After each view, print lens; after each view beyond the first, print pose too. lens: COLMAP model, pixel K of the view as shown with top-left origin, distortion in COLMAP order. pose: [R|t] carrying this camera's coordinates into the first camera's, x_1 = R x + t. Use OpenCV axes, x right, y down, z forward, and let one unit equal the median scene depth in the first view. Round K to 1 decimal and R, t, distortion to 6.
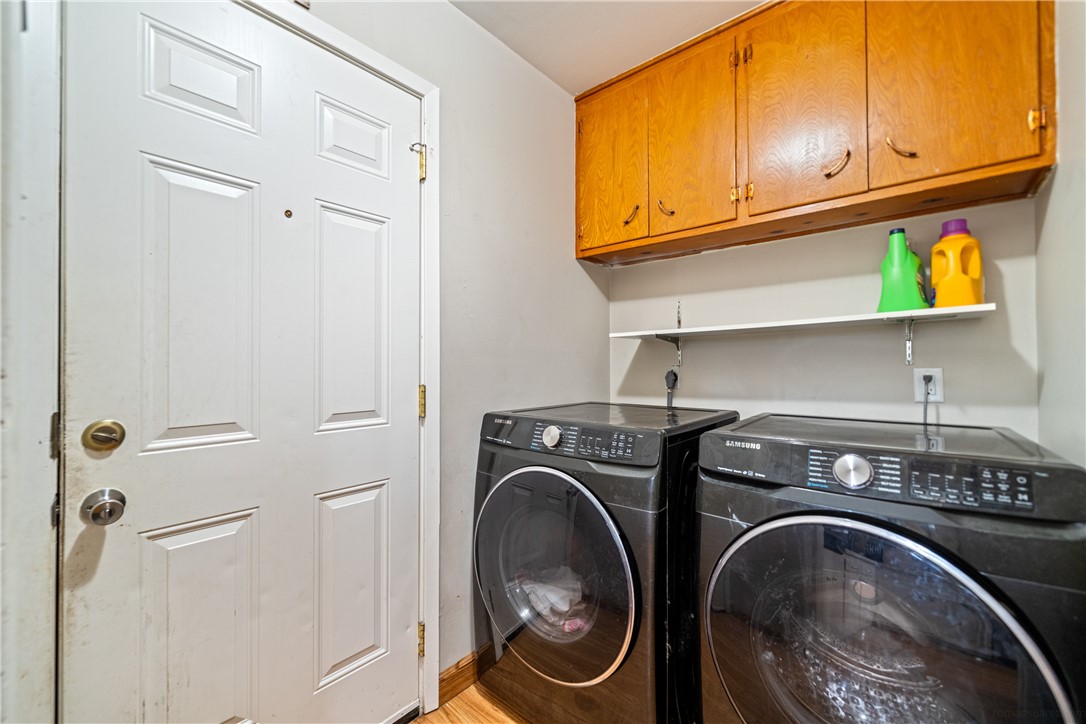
lens RADIAL K [[441.3, 0, 543.1], [0, 441.3, 359.5], [0, 0, 1]] dist [-0.001446, -0.000189]
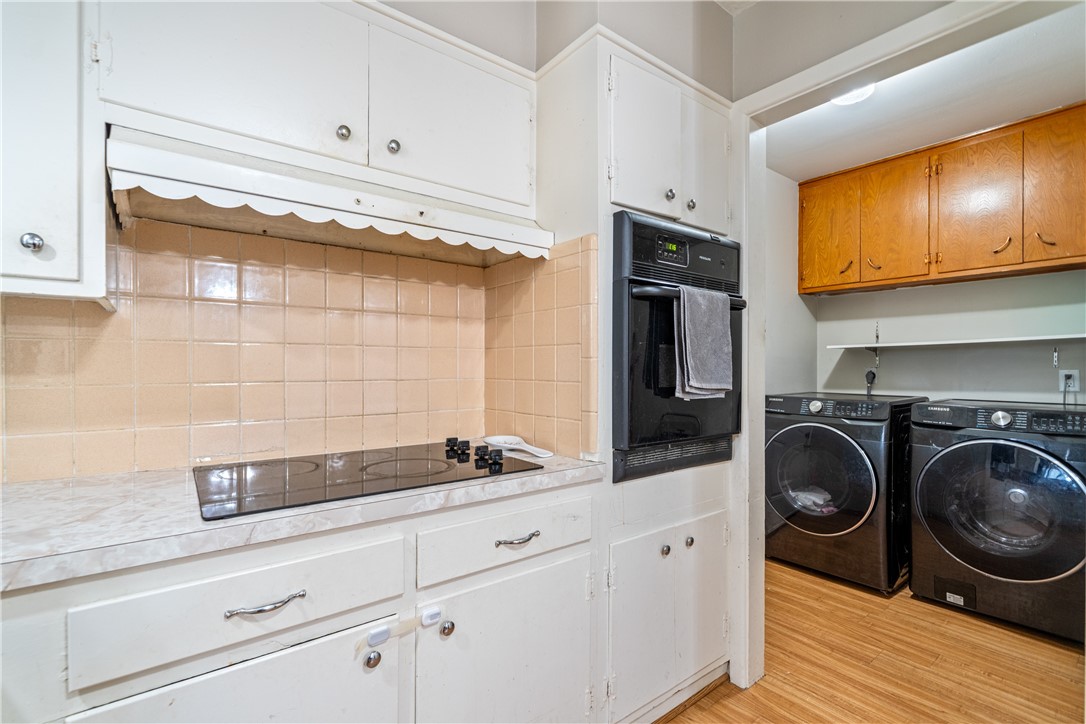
lens RADIAL K [[490.3, 0, 543.8], [0, 490.3, 367.0], [0, 0, 1]] dist [0.000629, 0.000648]
pose [[0.980479, 0.003322, -0.196598, -0.670870], [-0.000214, 0.999875, 0.015830, -0.019624], [0.196626, -0.015479, 0.980356, -1.180657]]
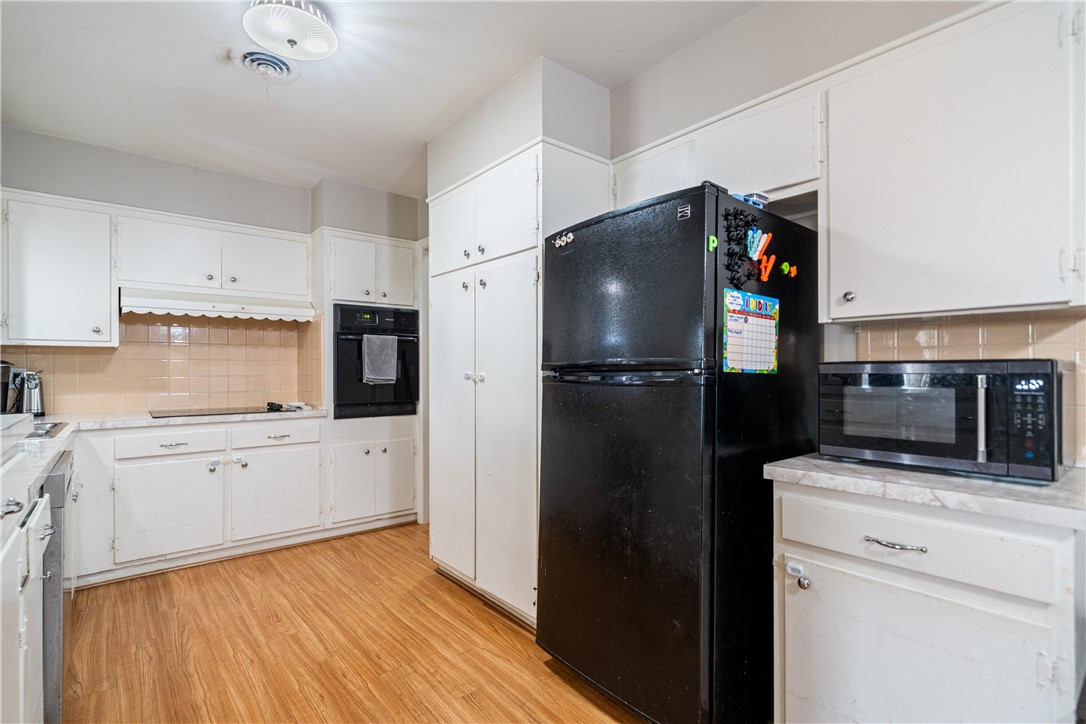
lens RADIAL K [[516.0, 0, 543.1], [0, 516.0, 369.5], [0, 0, 1]] dist [0.000944, 0.000198]
pose [[0.986589, -0.001734, -0.163214, 0.732008], [0.003867, 0.999911, 0.012750, -0.032828], [0.163177, -0.013210, 0.986508, -2.505650]]
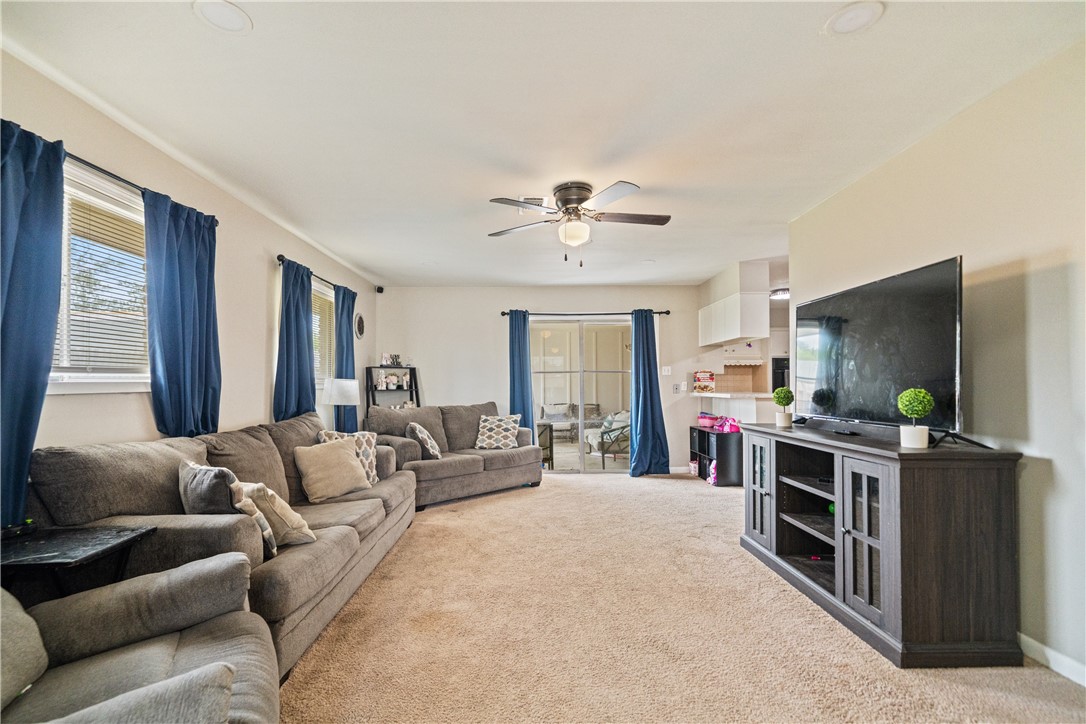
lens RADIAL K [[493.1, 0, 543.0], [0, 493.1, 378.8], [0, 0, 1]] dist [-0.000385, -0.000317]
pose [[0.675338, -0.011300, -0.737422, 1.899464], [0.011903, 0.999919, -0.004421, -0.077631], [0.737412, -0.005792, 0.675418, -6.443900]]
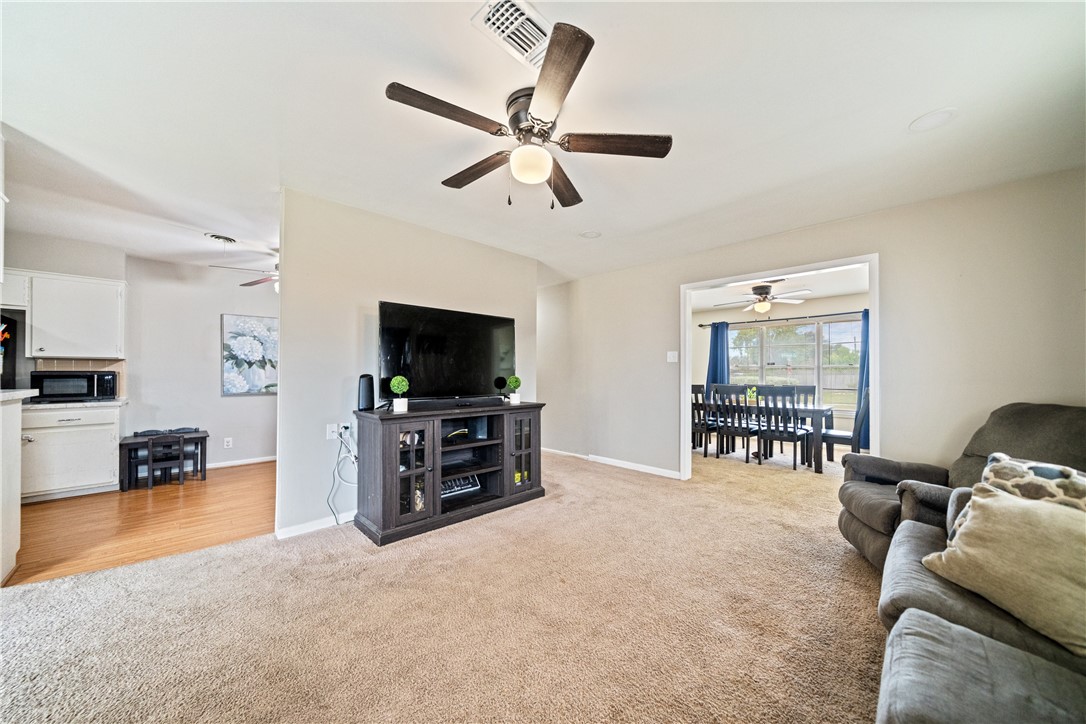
lens RADIAL K [[377.6, 0, 538.3], [0, 377.6, 370.8], [0, 0, 1]] dist [-0.001065, -0.000067]
pose [[0.093435, 0.009077, 0.995584, -1.045184], [-0.011944, 0.999897, -0.007995, -0.054029], [-0.995554, -0.011145, 0.093534, -4.886799]]
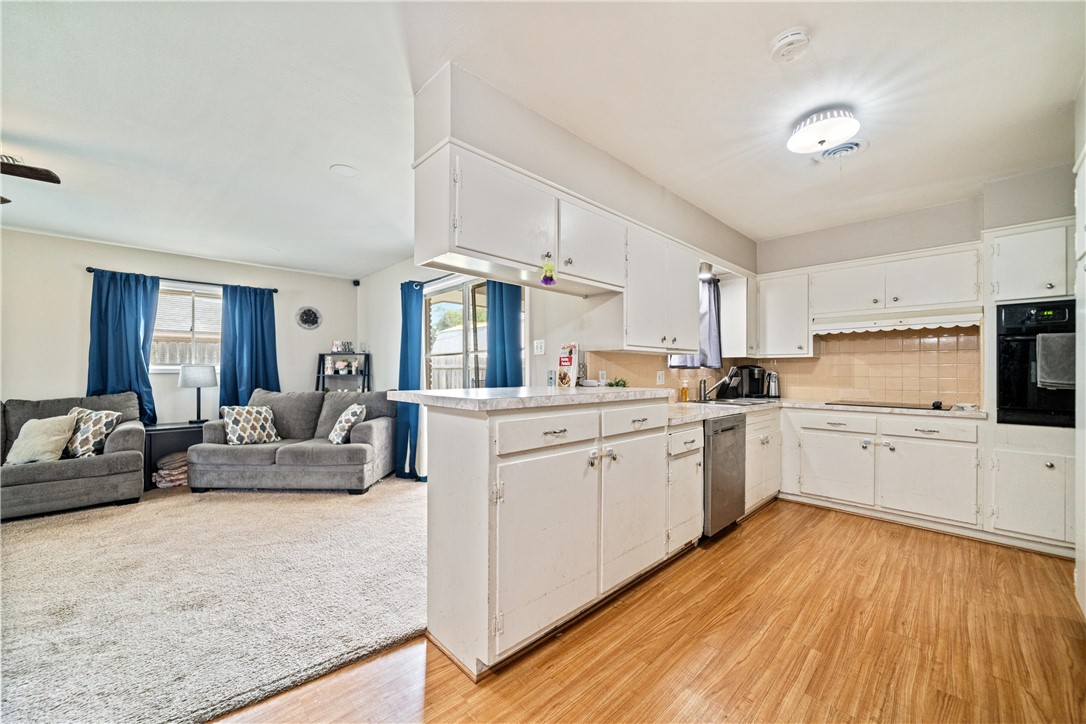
lens RADIAL K [[413.3, 0, 539.6], [0, 413.3, 369.9], [0, 0, 1]] dist [-0.001820, -0.000143]
pose [[-0.093048, -0.003499, -0.995655, 1.507817], [0.008981, 0.999950, -0.004354, -0.026788], [0.995621, -0.009348, -0.093012, -2.177487]]
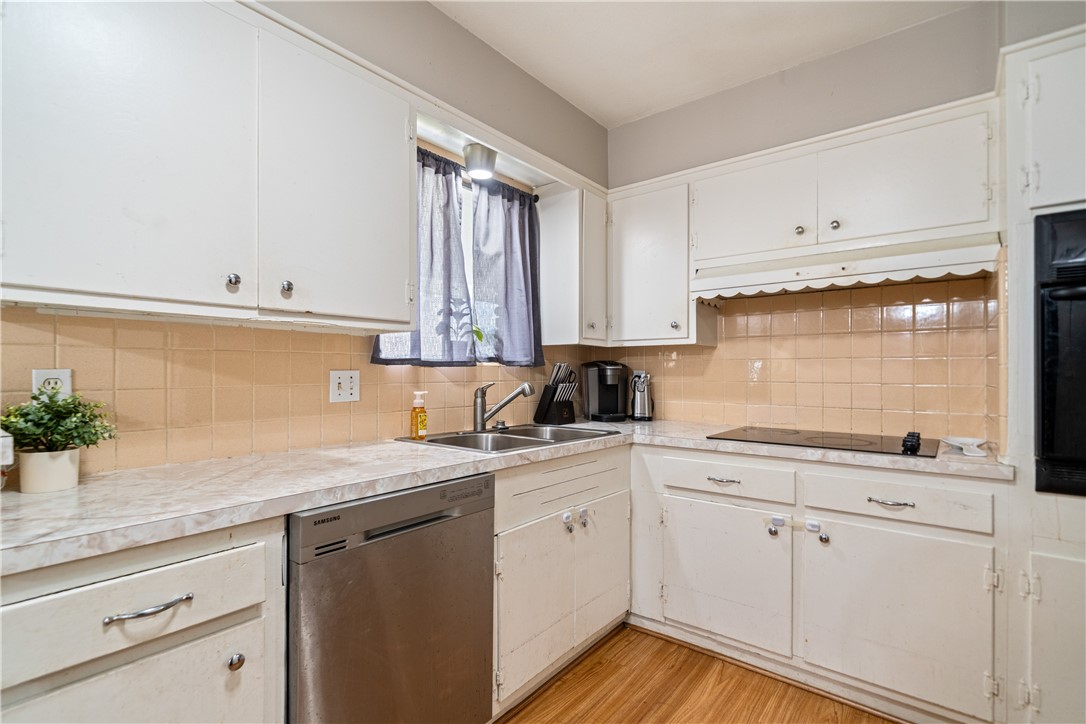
lens RADIAL K [[508.2, 0, 541.1], [0, 508.2, 370.1], [0, 0, 1]] dist [0.000738, -0.000057]
pose [[0.038750, -0.005078, -0.999236, 0.307906], [0.009402, 0.999945, -0.004717, -0.014669], [0.999205, -0.009212, 0.038796, -1.207801]]
